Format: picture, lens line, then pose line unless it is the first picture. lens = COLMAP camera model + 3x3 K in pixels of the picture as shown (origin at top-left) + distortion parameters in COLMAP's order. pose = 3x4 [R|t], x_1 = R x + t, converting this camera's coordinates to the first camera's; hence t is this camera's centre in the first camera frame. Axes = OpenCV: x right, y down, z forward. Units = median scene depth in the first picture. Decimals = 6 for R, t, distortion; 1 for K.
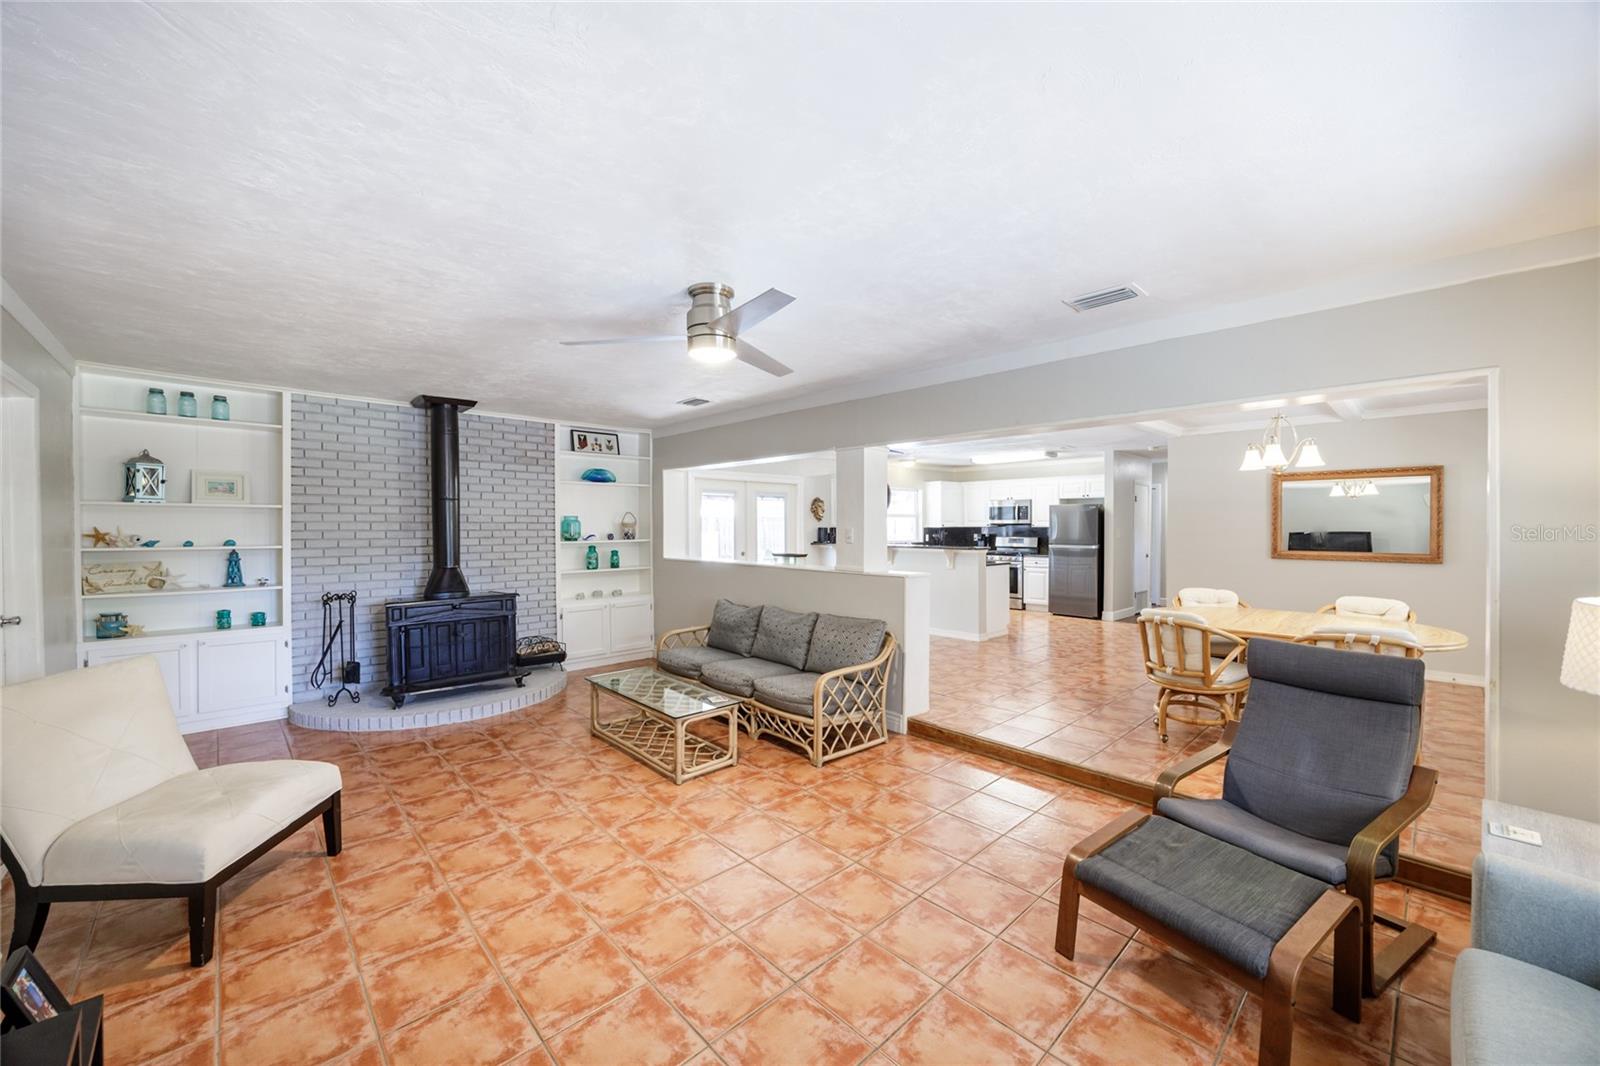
lens RADIAL K [[617.4, 0, 800.5], [0, 617.4, 527.6], [0, 0, 1]] dist [-0.000666, 0.000043]
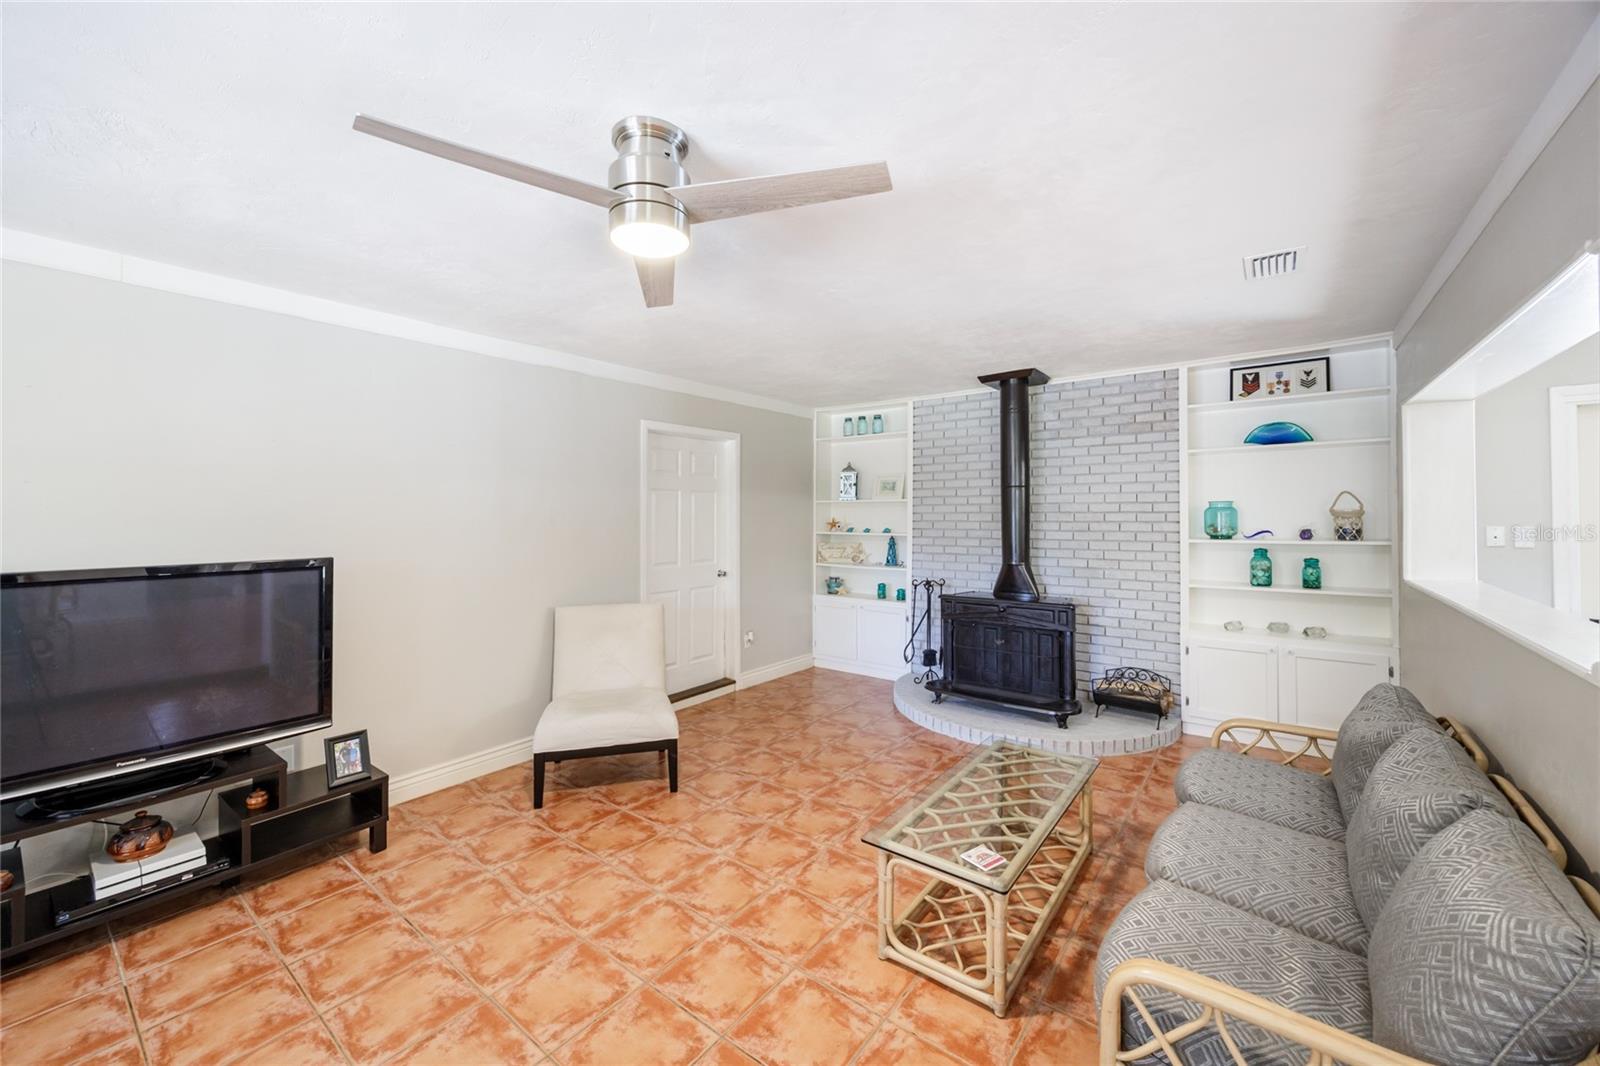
lens RADIAL K [[619.7, 0, 799.0], [0, 619.7, 506.2], [0, 0, 1]] dist [-0.001993, 0.000032]
pose [[0.153925, -0.016716, -0.987941, 0.284195], [-0.000616, 0.999855, -0.017014, -0.002750], [0.988082, 0.003227, 0.153892, 0.620089]]
